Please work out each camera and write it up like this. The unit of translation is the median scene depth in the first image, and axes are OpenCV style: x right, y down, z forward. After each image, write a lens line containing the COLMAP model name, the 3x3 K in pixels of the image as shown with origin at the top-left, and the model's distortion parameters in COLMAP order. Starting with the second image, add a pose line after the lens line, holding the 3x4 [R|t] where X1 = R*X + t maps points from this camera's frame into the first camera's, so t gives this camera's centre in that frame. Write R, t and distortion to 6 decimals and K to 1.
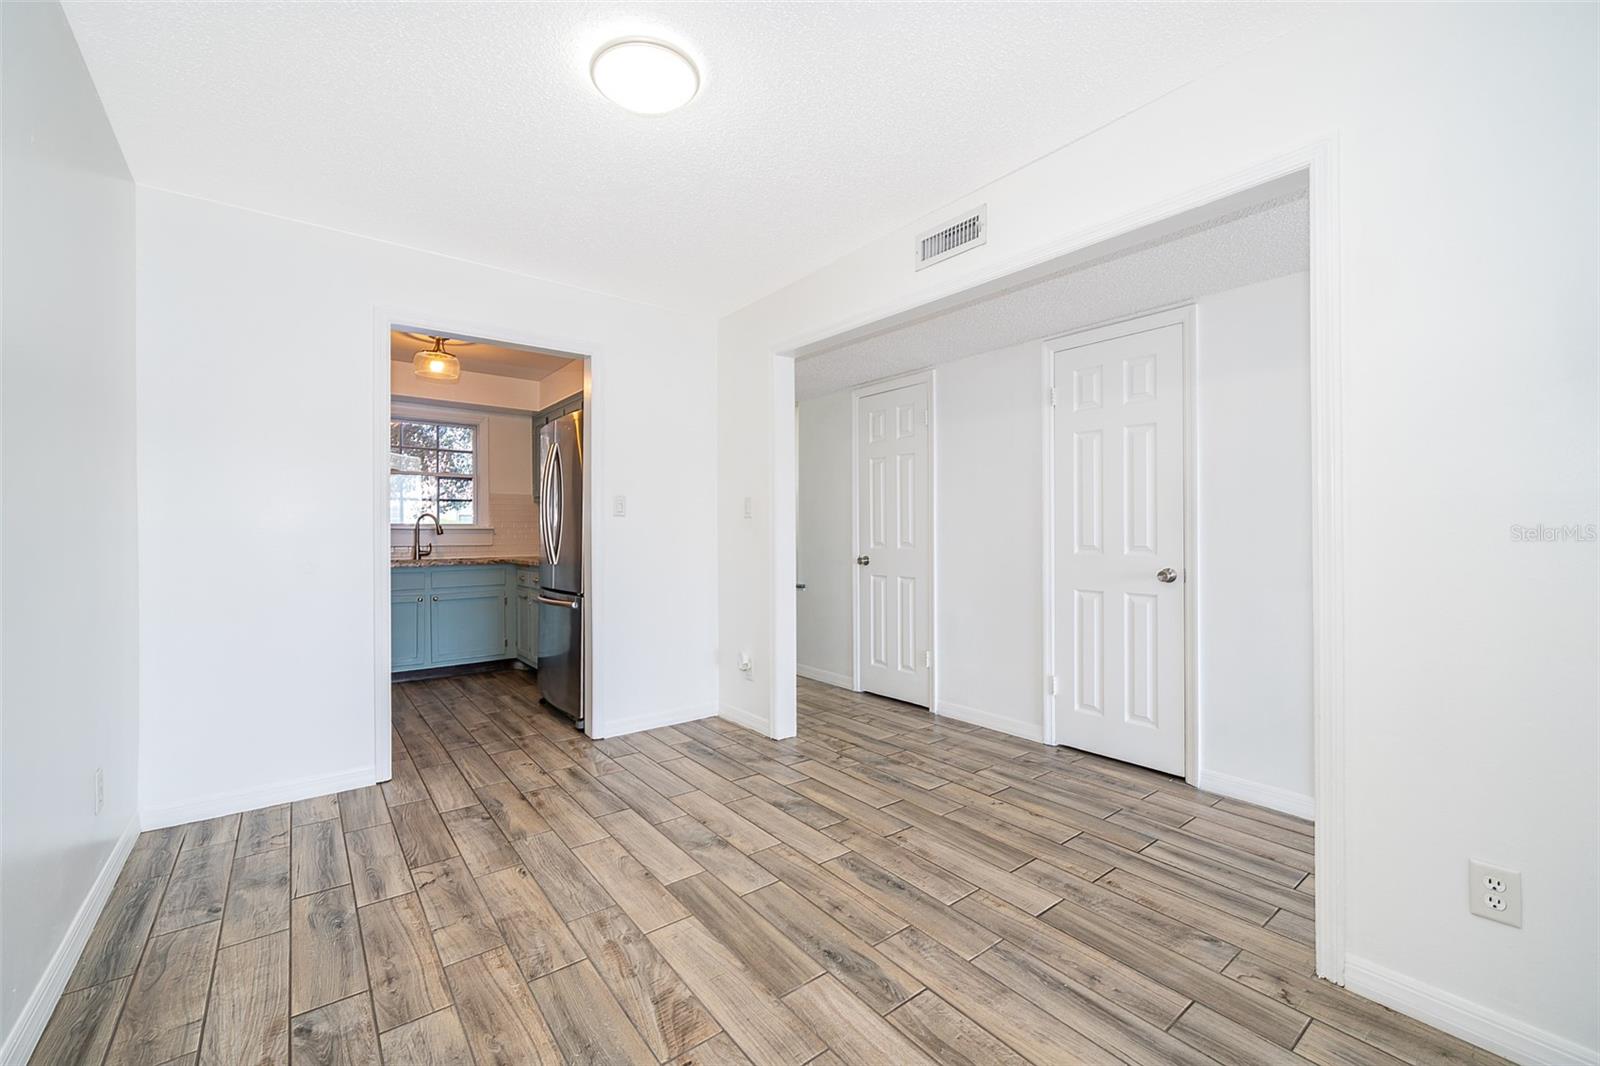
lens RADIAL K [[650.2, 0, 766.1], [0, 650.2, 529.9], [0, 0, 1]] dist [-0.004534, 0.000466]
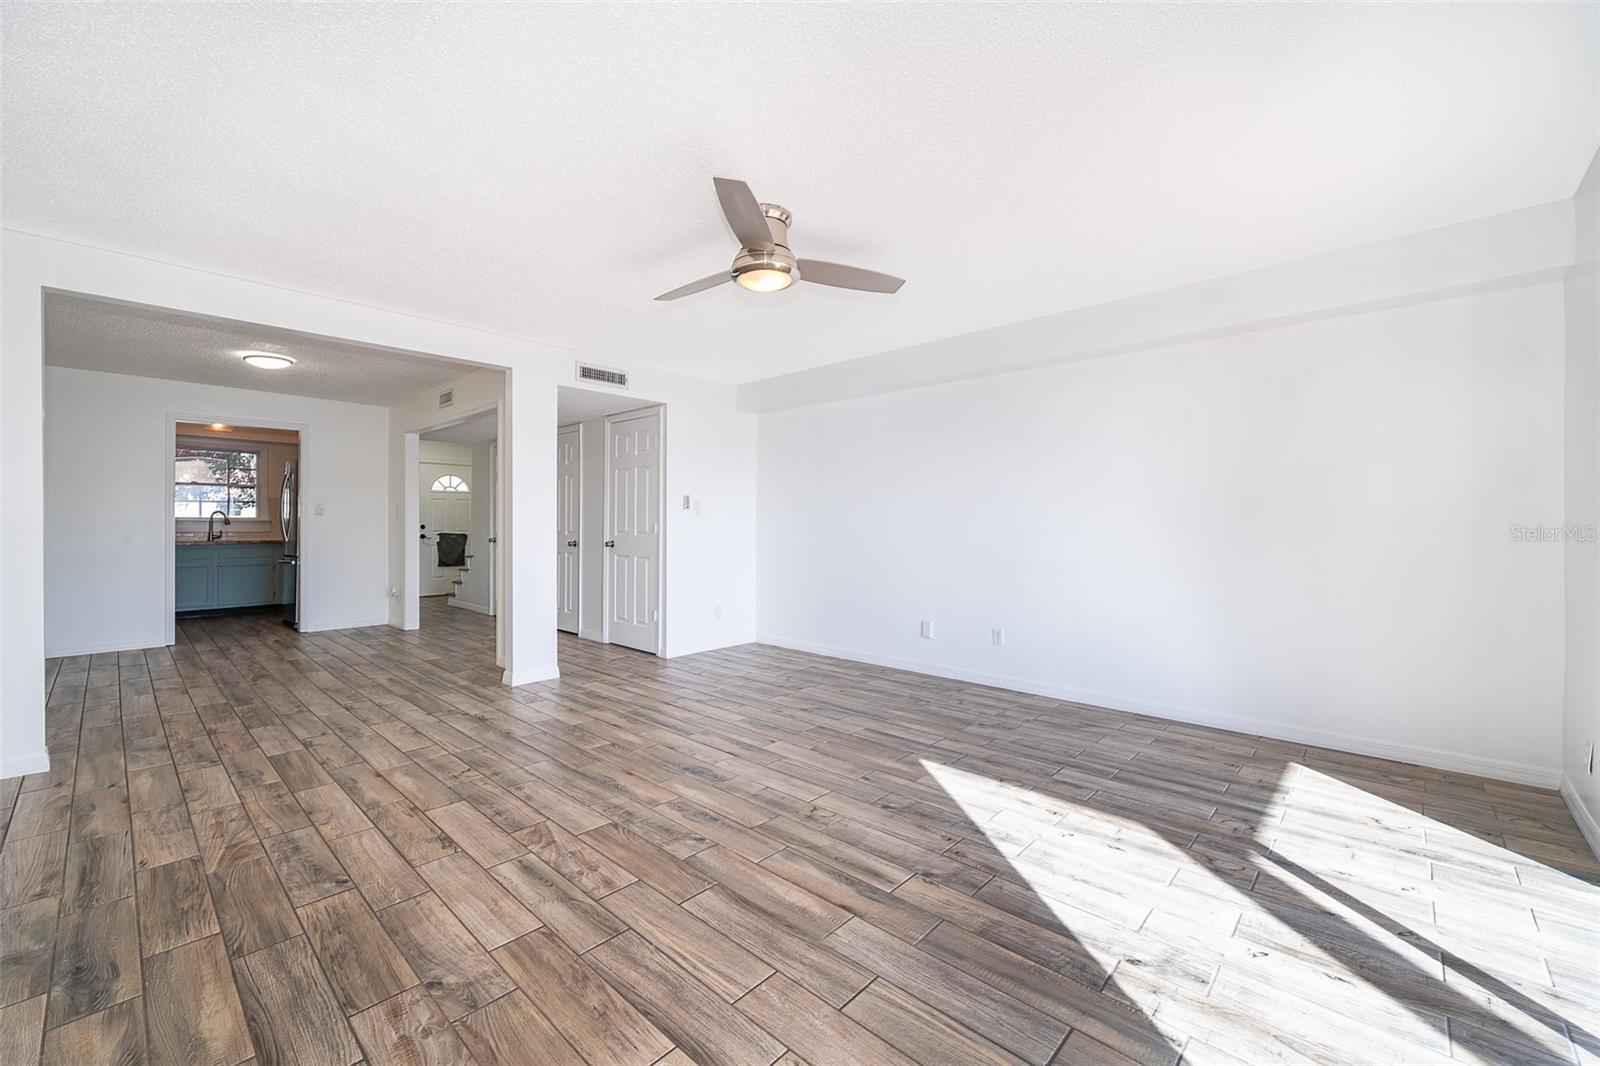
lens RADIAL K [[650.2, 0, 795.5], [0, 650.2, 538.5], [0, 0, 1]] dist [-0.004534, 0.000466]
pose [[0.984236, 0.003416, 0.176826, 0.551111], [-0.008710, 0.999536, 0.029173, -0.016765], [-0.176644, -0.030253, 0.983810, -0.750897]]
